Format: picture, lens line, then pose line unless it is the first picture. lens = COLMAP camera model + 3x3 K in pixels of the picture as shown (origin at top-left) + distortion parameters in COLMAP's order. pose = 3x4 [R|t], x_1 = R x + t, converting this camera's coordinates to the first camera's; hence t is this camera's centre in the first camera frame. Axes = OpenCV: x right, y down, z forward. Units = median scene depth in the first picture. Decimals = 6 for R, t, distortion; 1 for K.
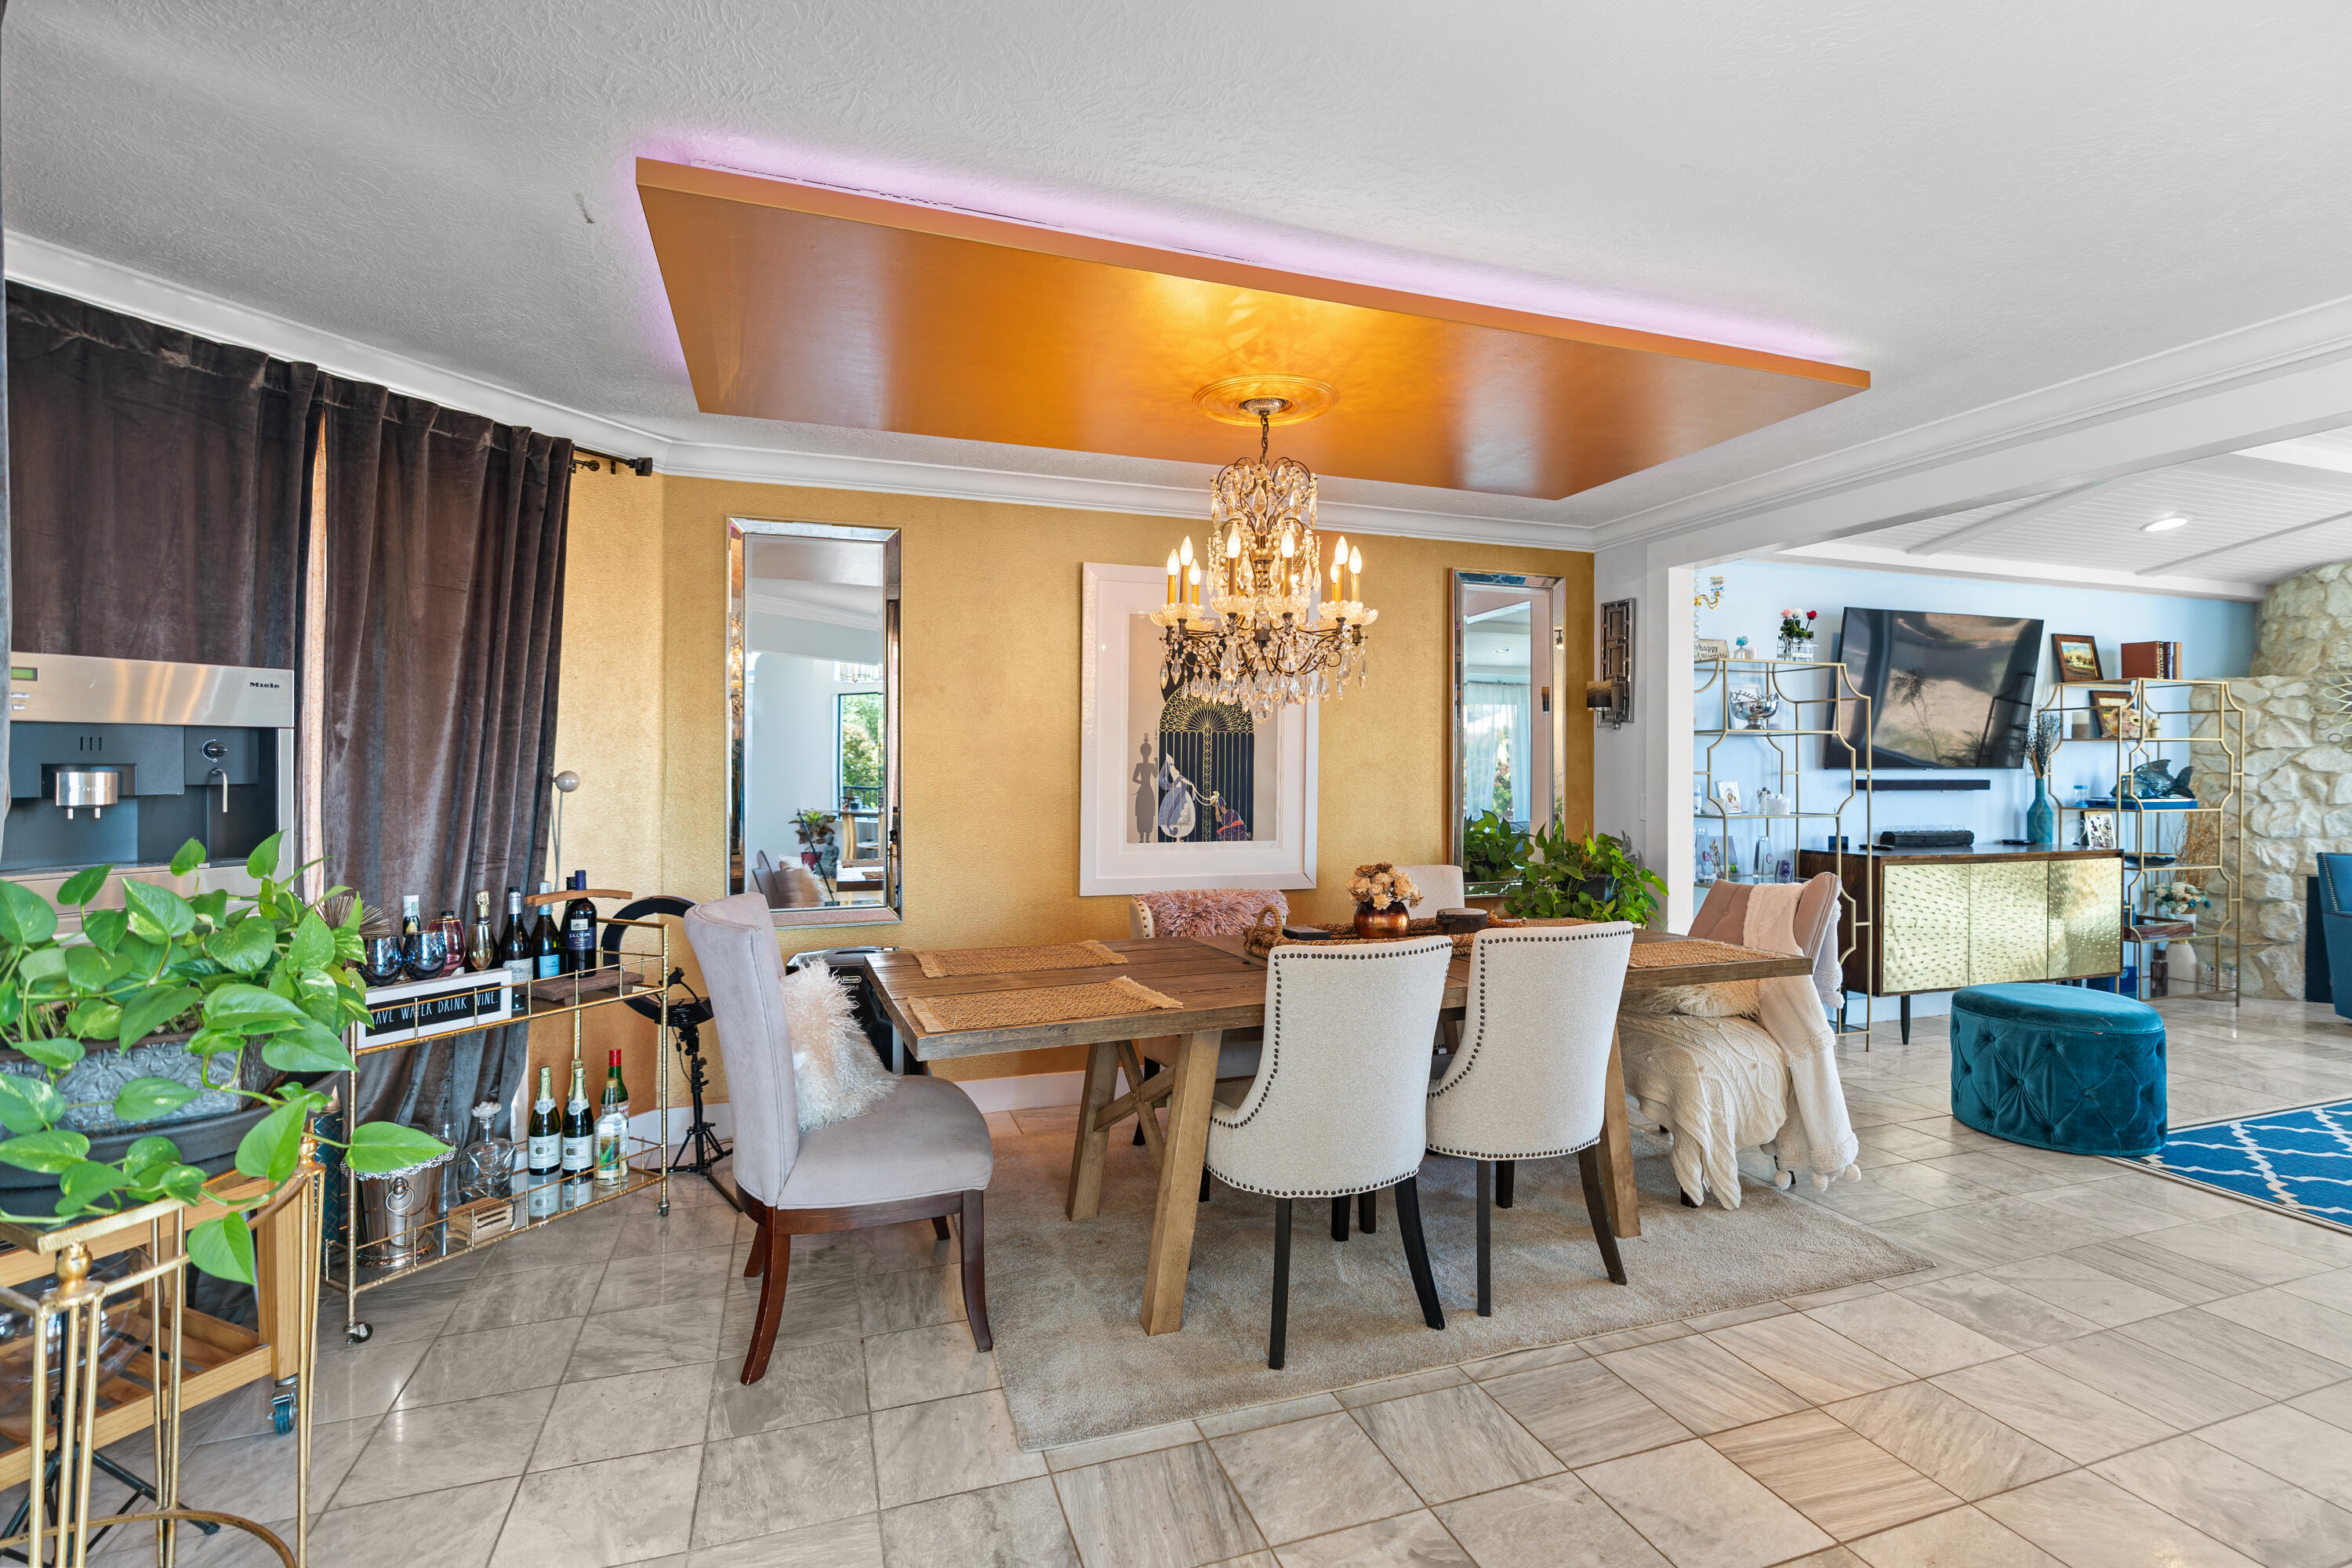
lens RADIAL K [[1072.7, 0, 1182.4], [0, 1072.7, 774.9], [0, 0, 1]] dist [-0.003258, 0.001552]
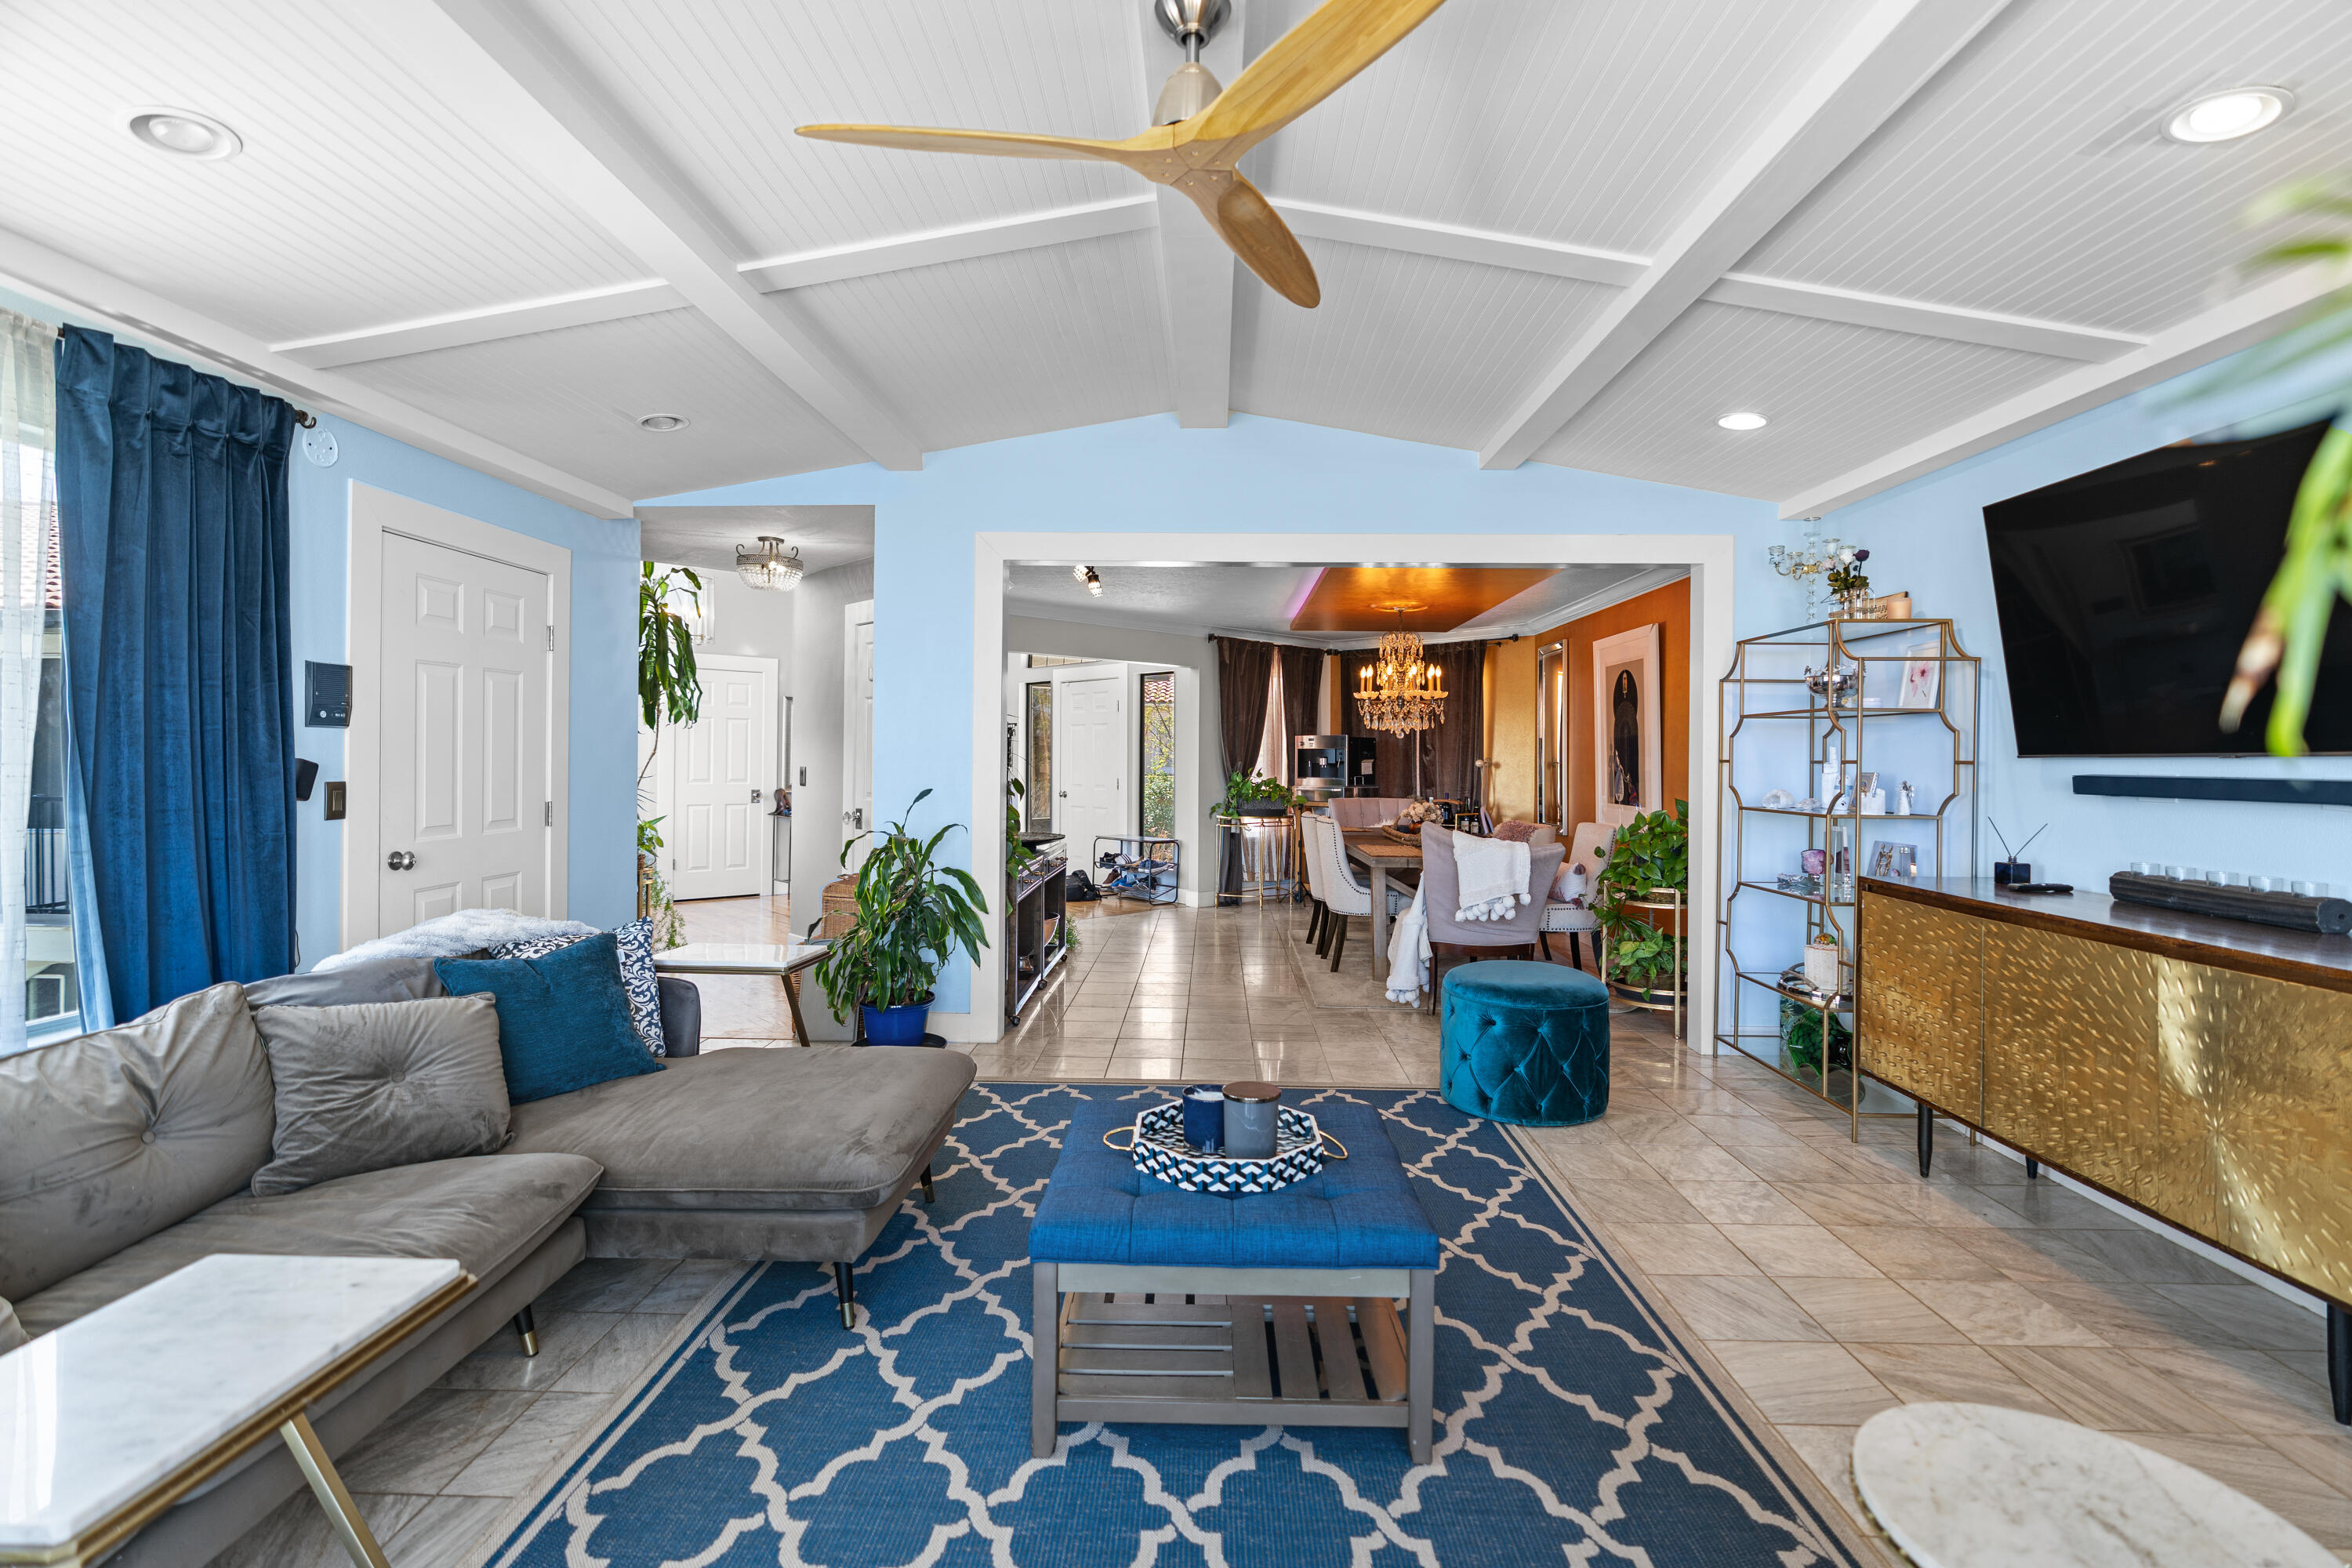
lens RADIAL K [[1069.2, 0, 1184.5], [0, 1069.2, 764.5], [0, 0, 1]] dist [-0.001808, 0.001150]
pose [[-0.356825, 0.000122, -0.934171, 1.227986], [-0.013805, 0.999890, 0.005404, 0.001907], [0.934069, 0.014824, -0.356784, 0.686959]]
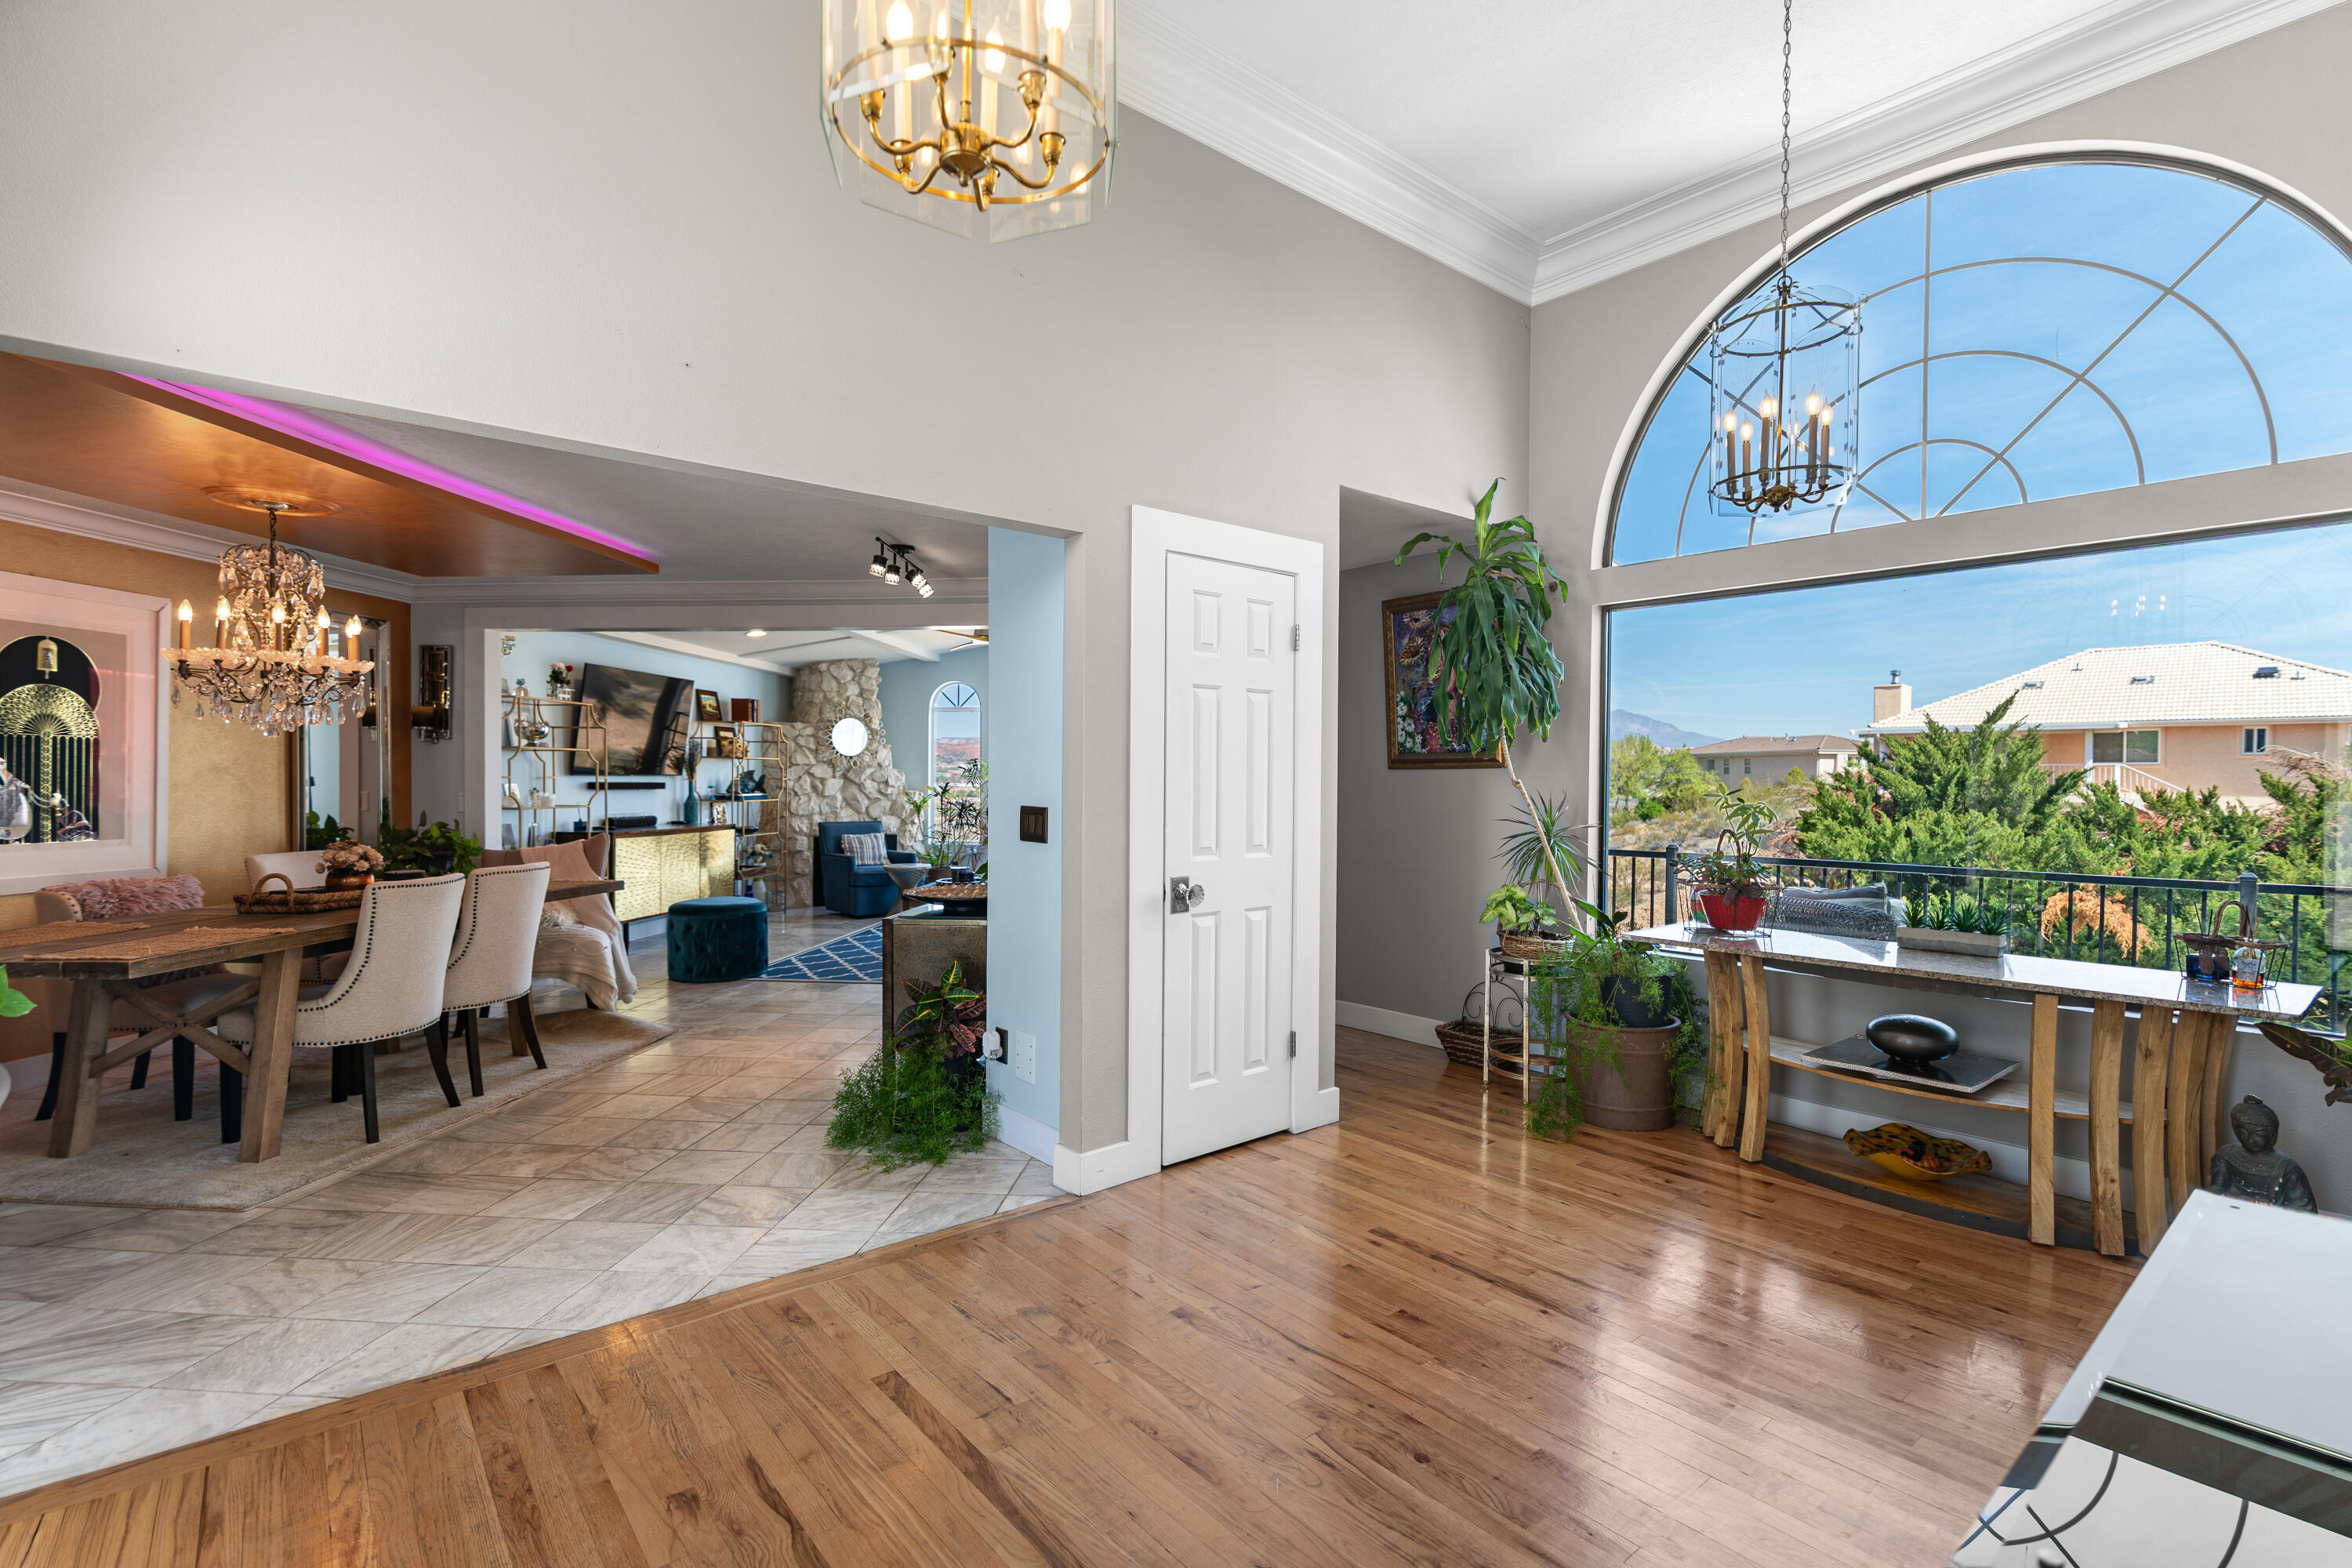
lens RADIAL K [[1088.2, 0, 1190.7], [0, 1088.2, 788.2], [0, 0, 1]] dist [-0.000064, 0.000480]
pose [[0.404424, -0.005445, 0.914555, -0.351390], [-0.001639, 0.999976, 0.006678, 0.001239], [-0.914570, -0.004200, 0.404406, -0.305129]]
